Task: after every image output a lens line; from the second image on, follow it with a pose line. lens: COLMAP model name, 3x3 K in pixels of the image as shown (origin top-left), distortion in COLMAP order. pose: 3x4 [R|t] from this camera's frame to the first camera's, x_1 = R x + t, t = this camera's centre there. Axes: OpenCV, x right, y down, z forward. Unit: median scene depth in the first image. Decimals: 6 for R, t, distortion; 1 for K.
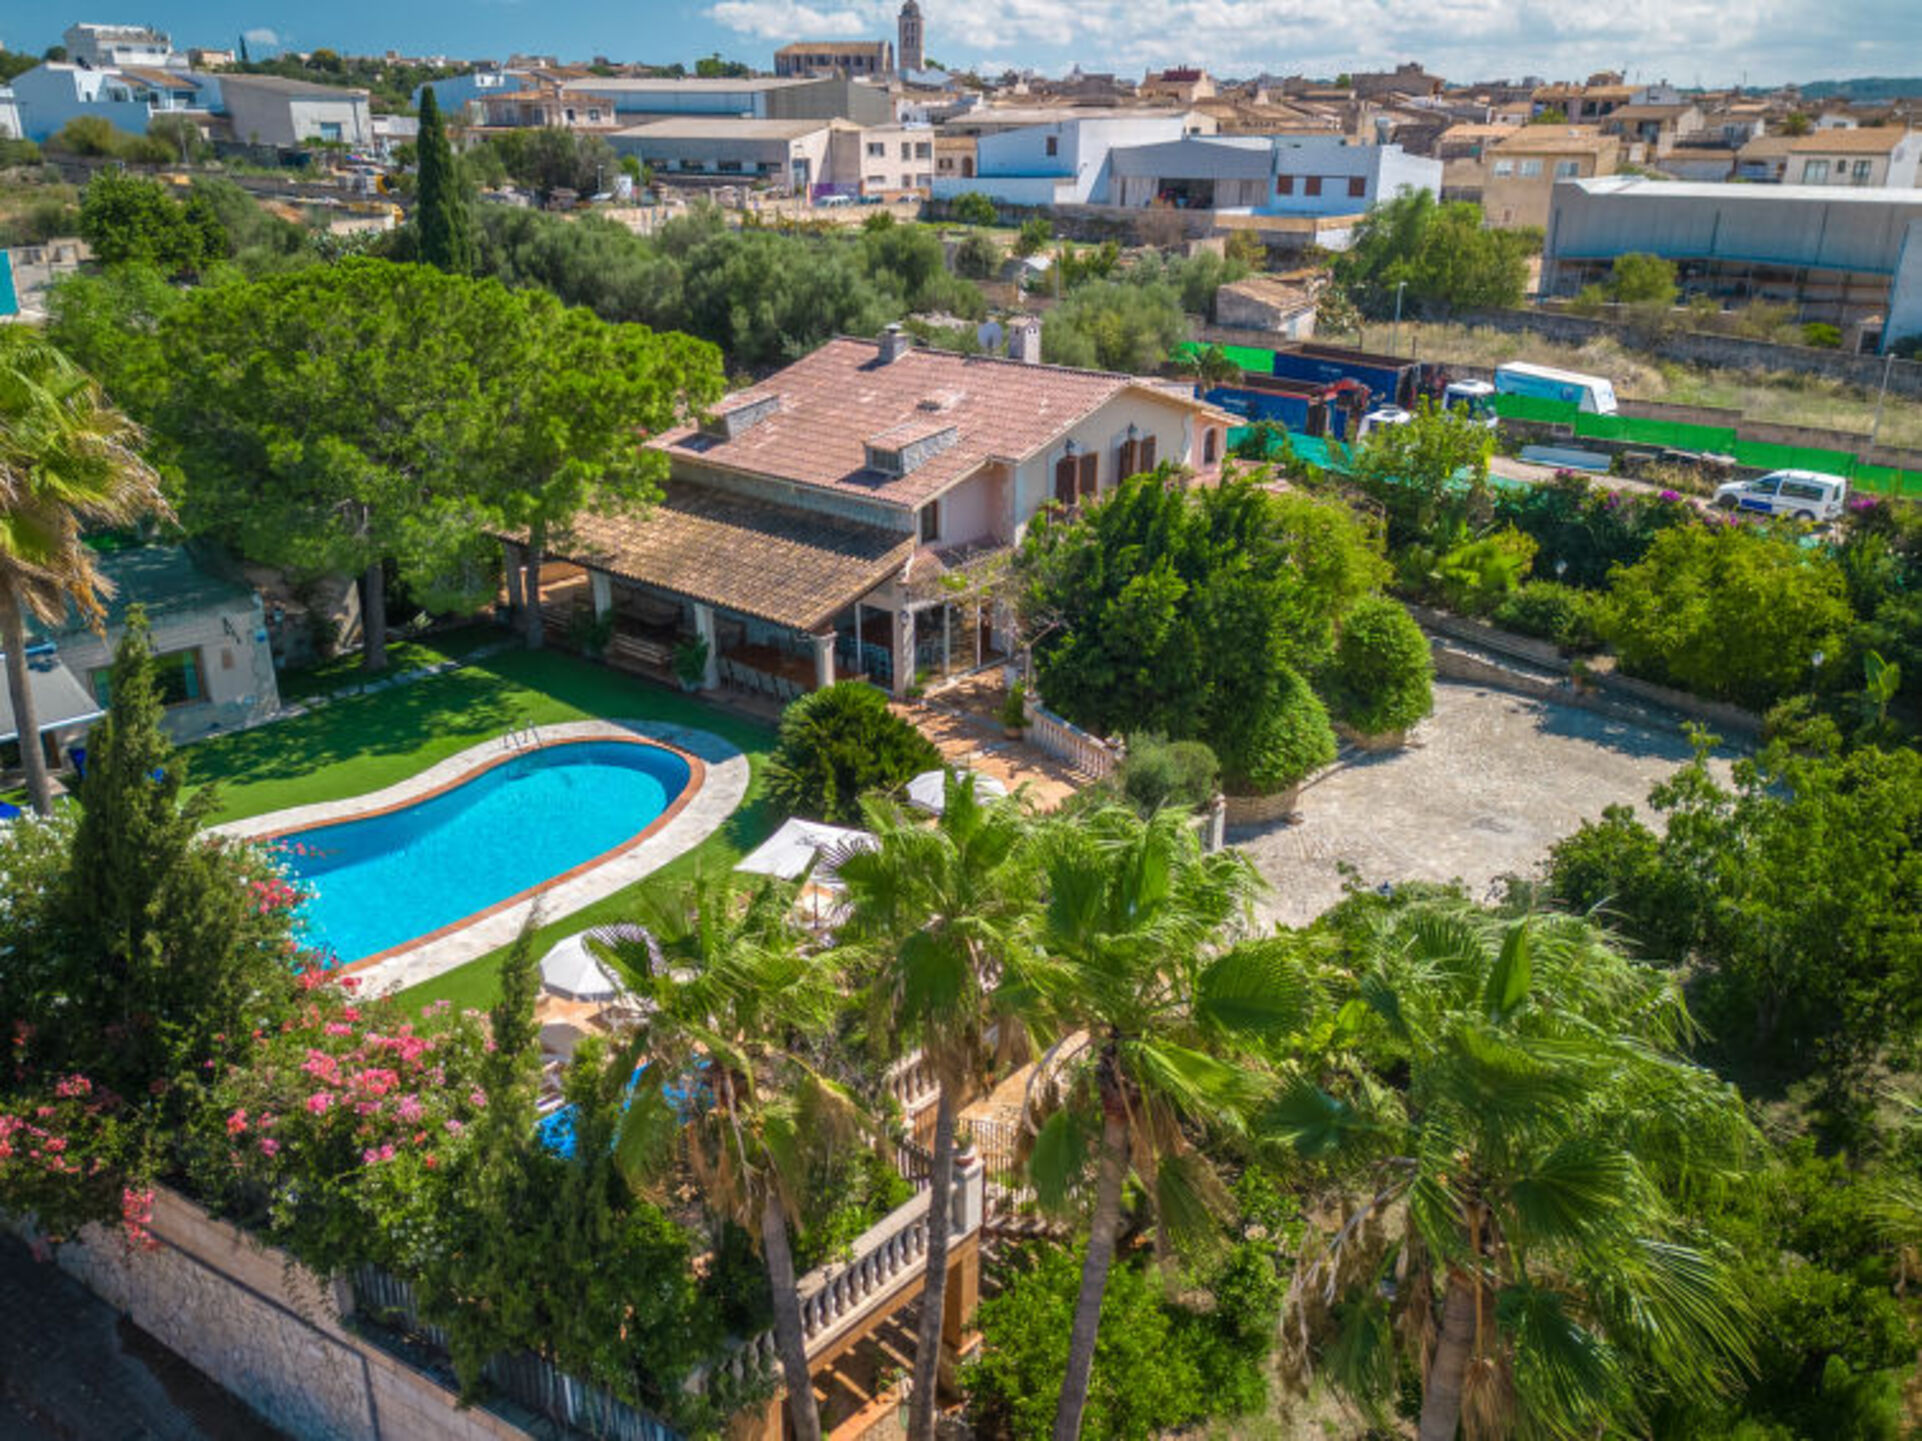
lens RADIAL K [[1485.3, 0, 952.7], [0, 1485.3, 733.5], [0, 0, 1]] dist [0.056635, -0.005331]
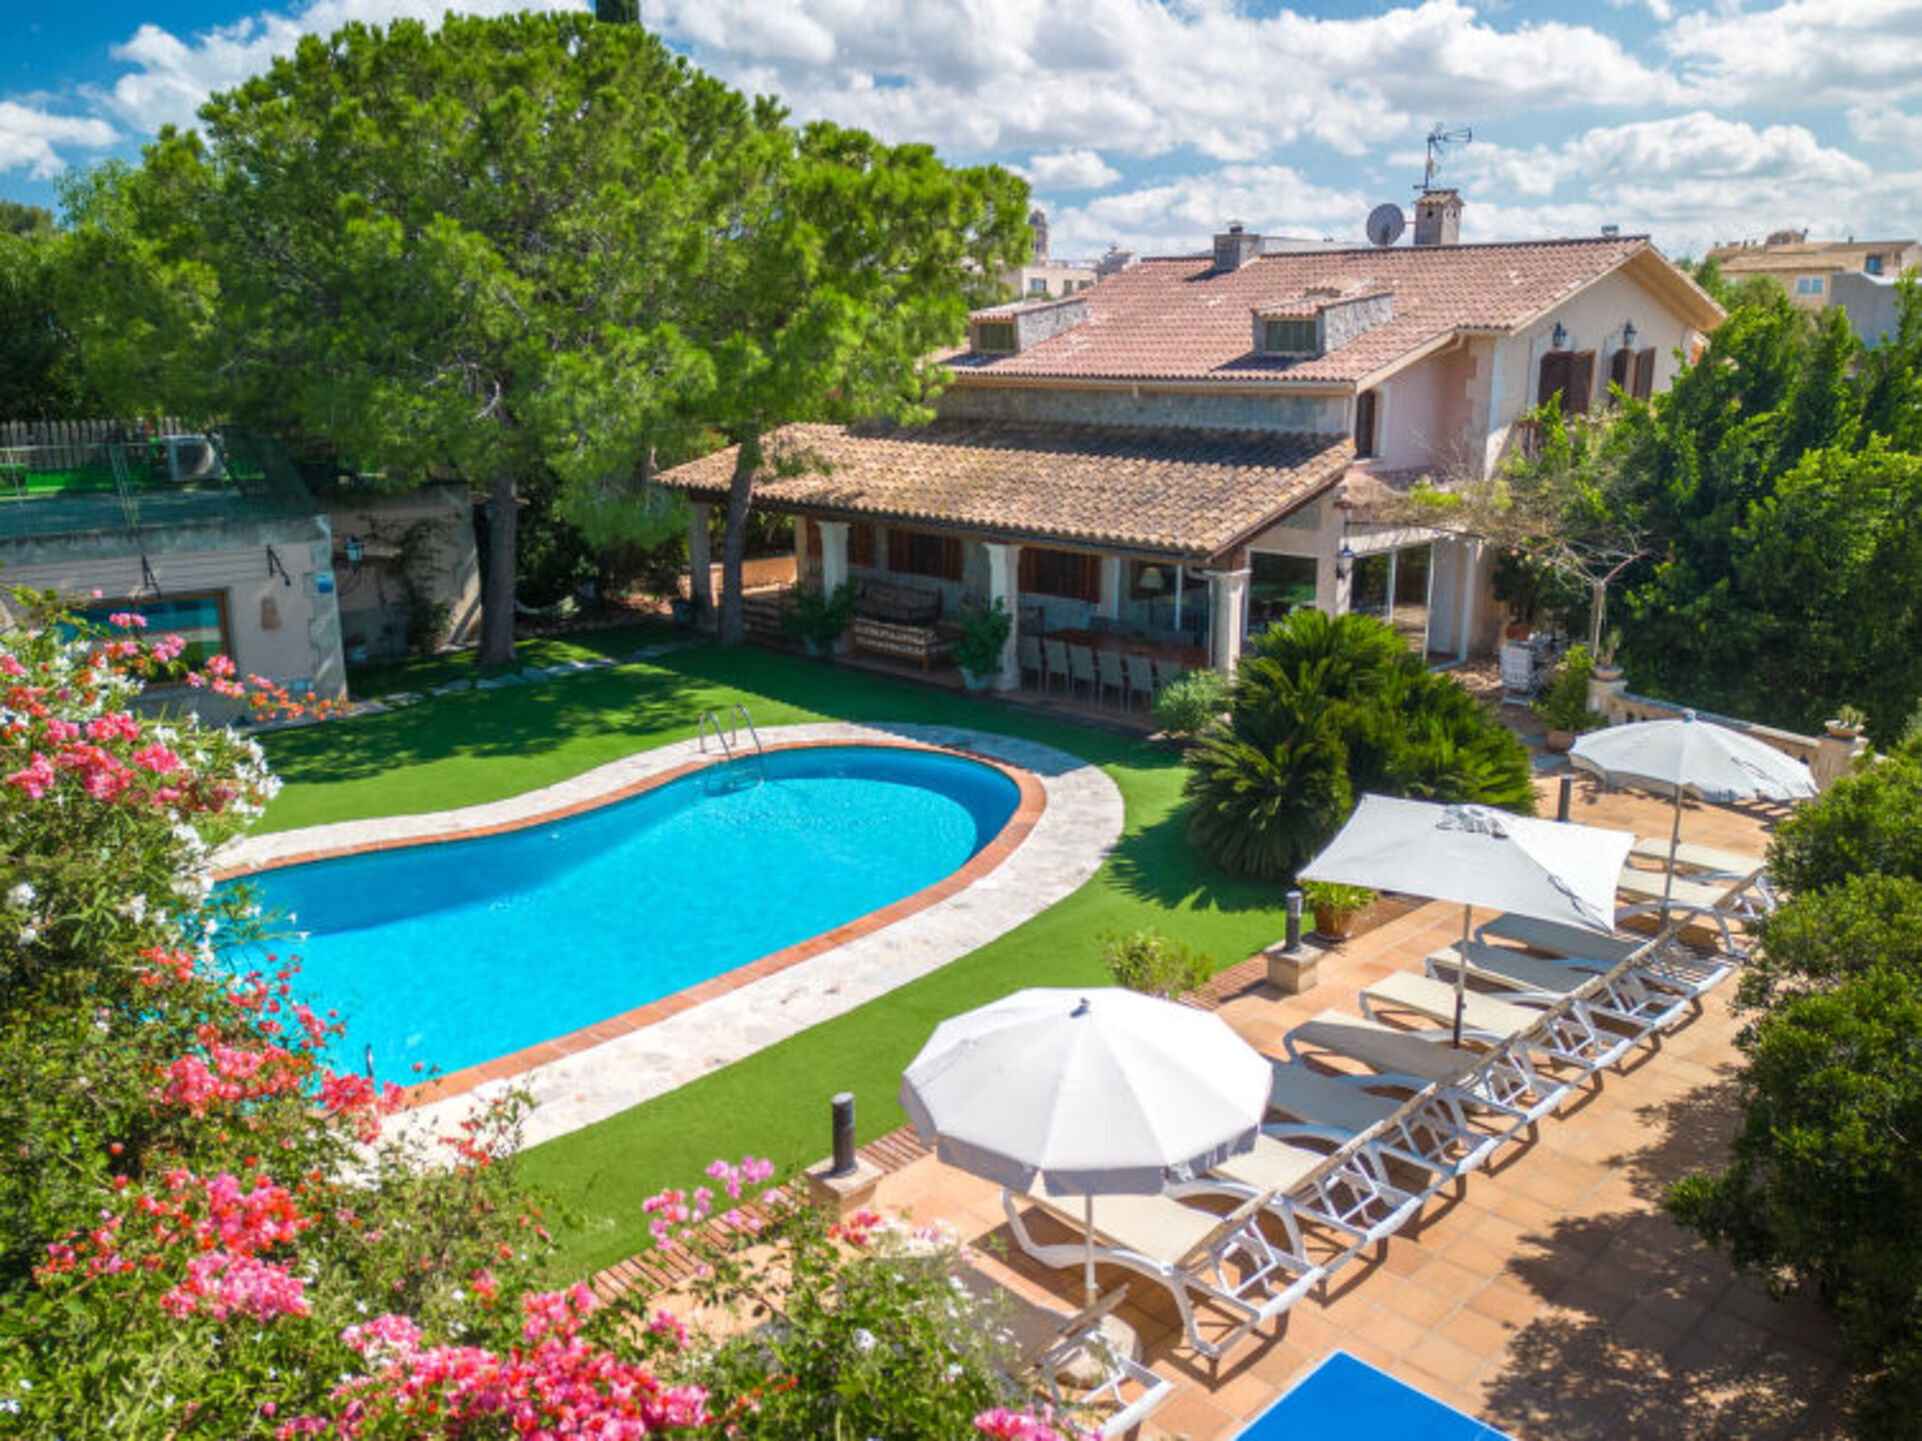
lens RADIAL K [[1485.3, 0, 976.0], [0, 1485.3, 711.8], [0, 0, 1]] dist [0.056635, -0.005331]
pose [[0.998306, 0.010001, -0.057316, -0.148145], [-0.017842, 0.990274, -0.137979, 0.071536], [0.055379, 0.138767, 0.988775, 0.394060]]
